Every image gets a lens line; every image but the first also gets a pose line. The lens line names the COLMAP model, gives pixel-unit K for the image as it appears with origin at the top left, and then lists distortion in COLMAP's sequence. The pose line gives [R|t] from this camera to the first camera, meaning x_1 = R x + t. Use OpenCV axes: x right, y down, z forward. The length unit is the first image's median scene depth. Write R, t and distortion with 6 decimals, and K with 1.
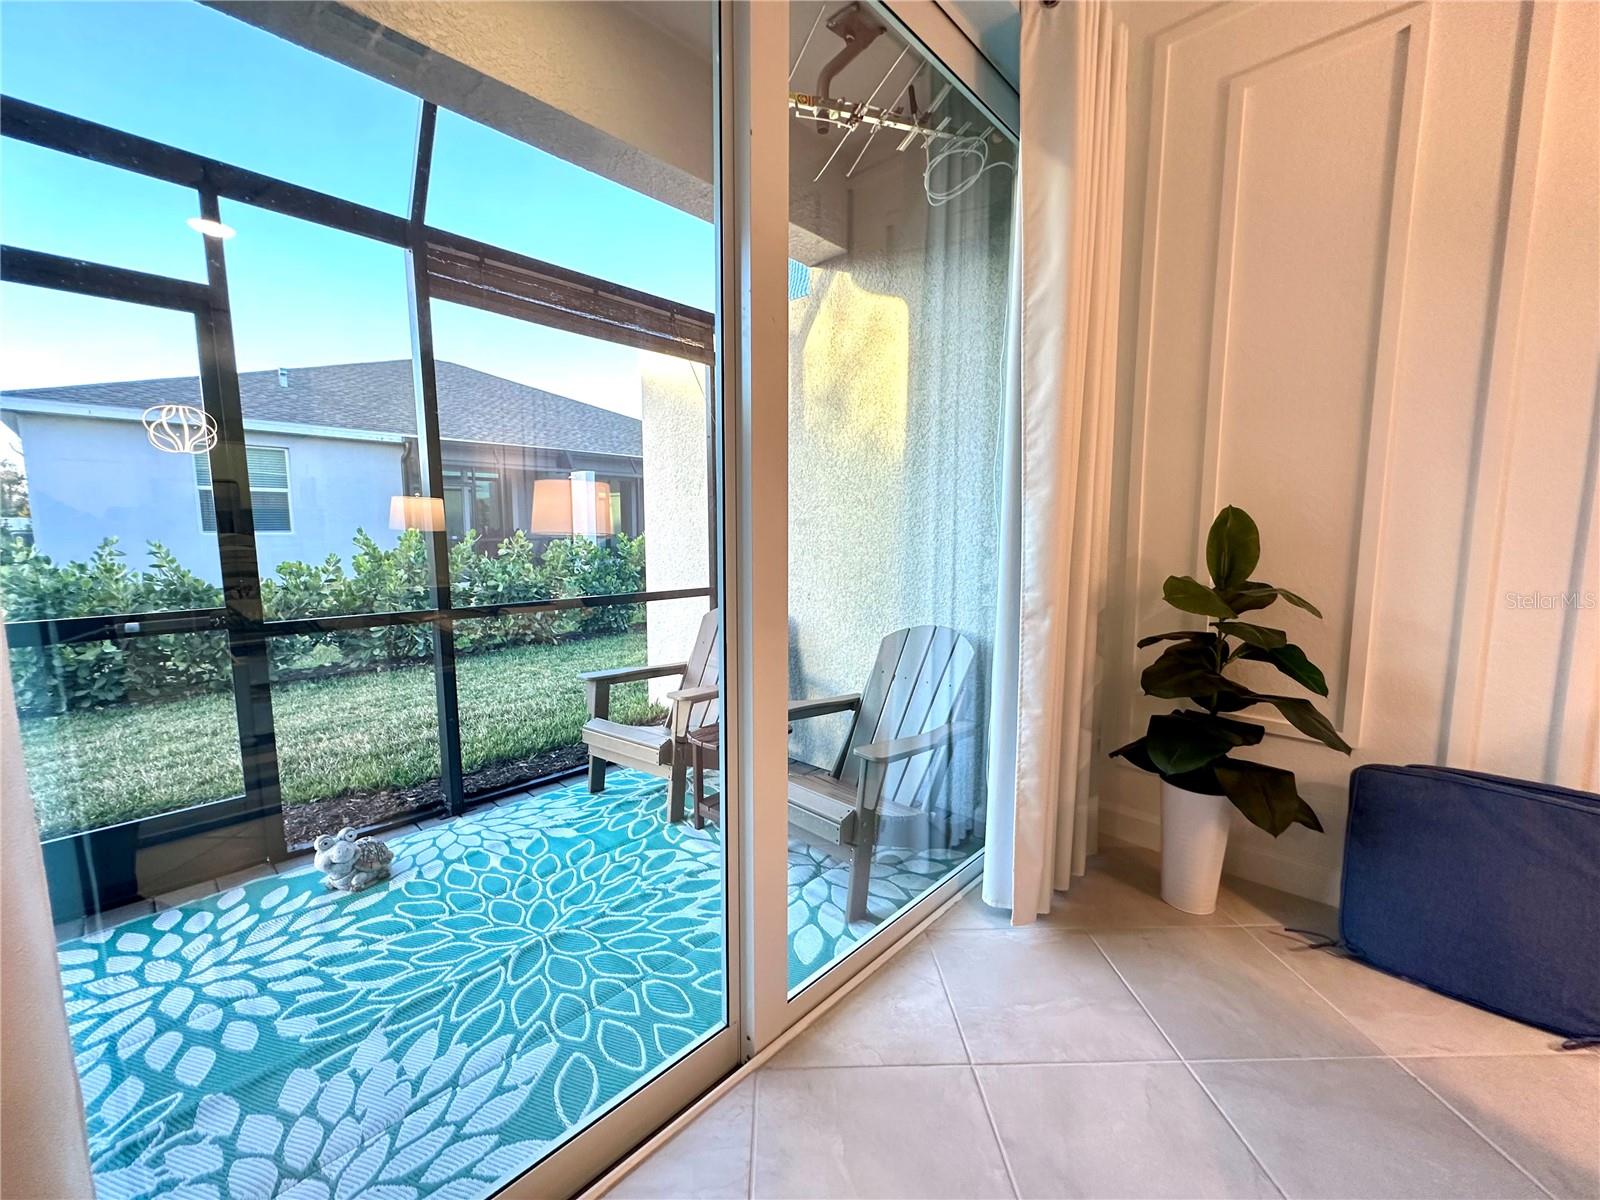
lens RADIAL K [[633.4, 0, 800.0], [0, 633.4, 600.0], [0, 0, 1]] dist [-0.000074, 0.000053]
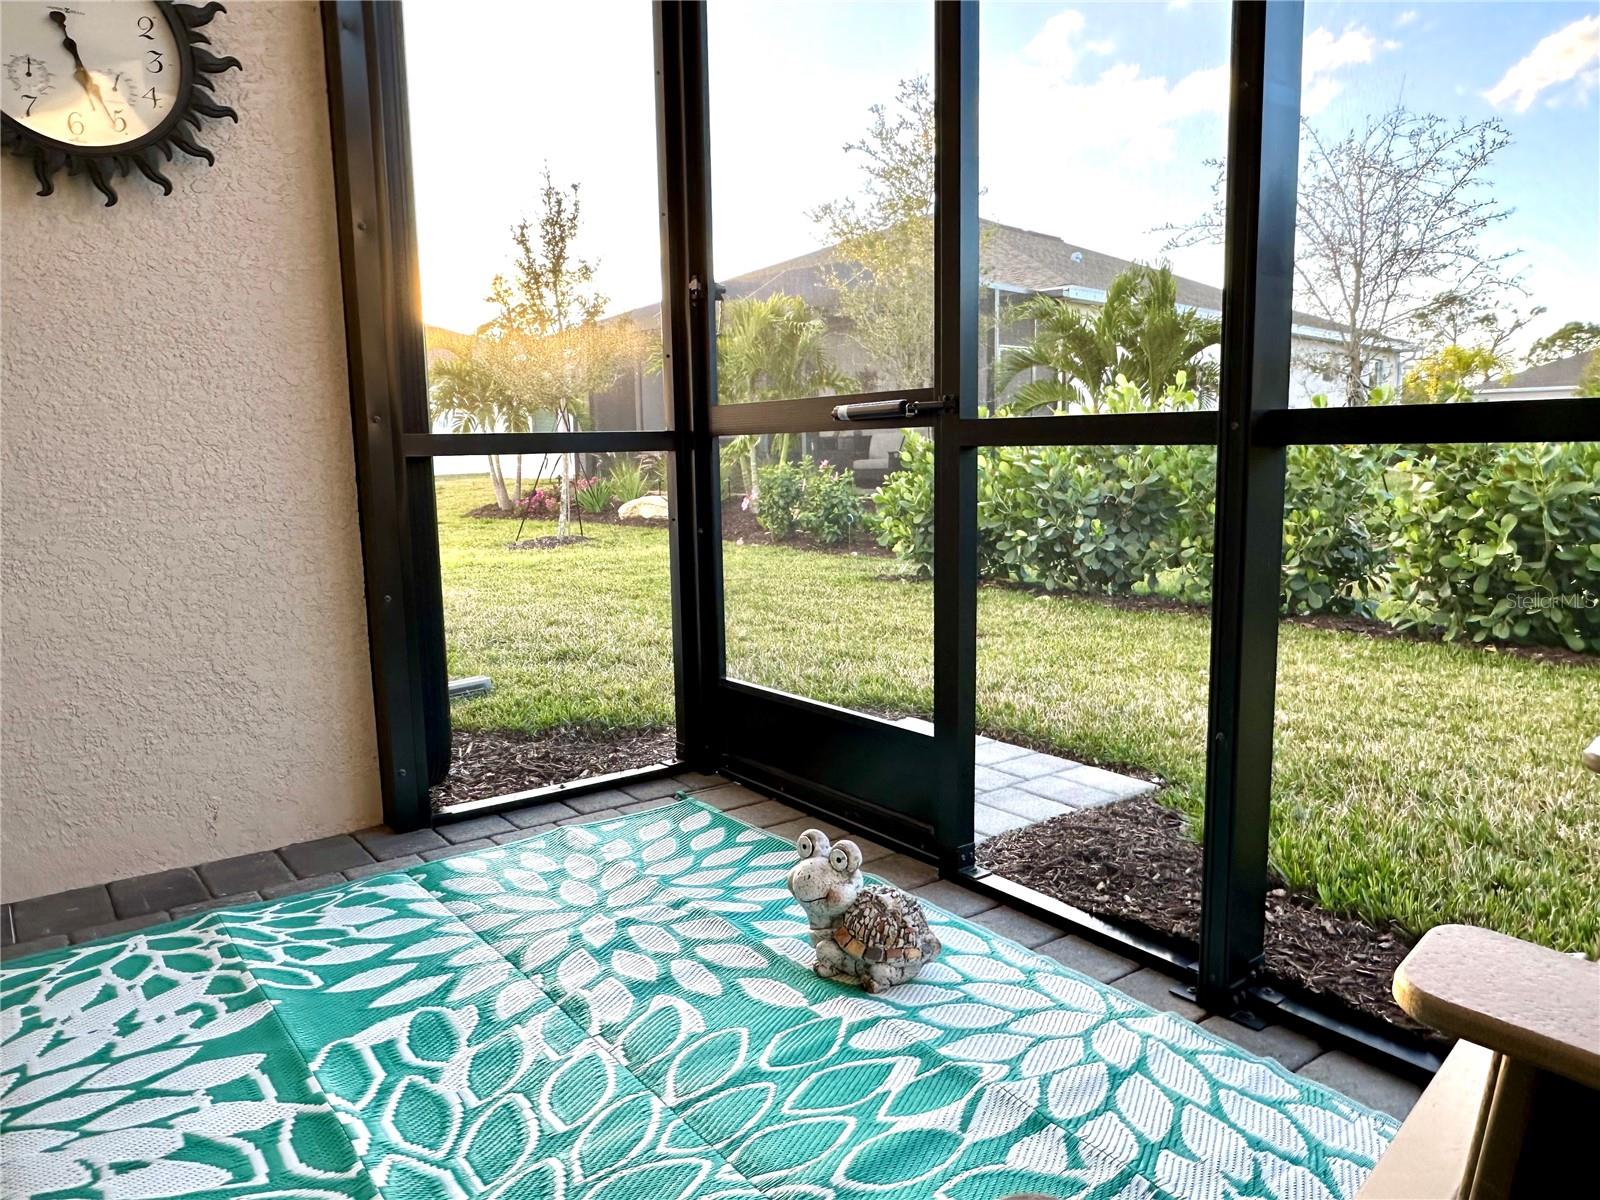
lens RADIAL K [[1054.2, 0, 800.0], [0, 1054.2, 600.0], [0, 0, 1]] dist [-0.002977, -0.000604]
pose [[-0.151376, 0.139417, -0.978595, 0.069307], [-0.095413, 0.983320, 0.154849, 0.057030], [0.983860, 0.116812, -0.135549, 1.201965]]
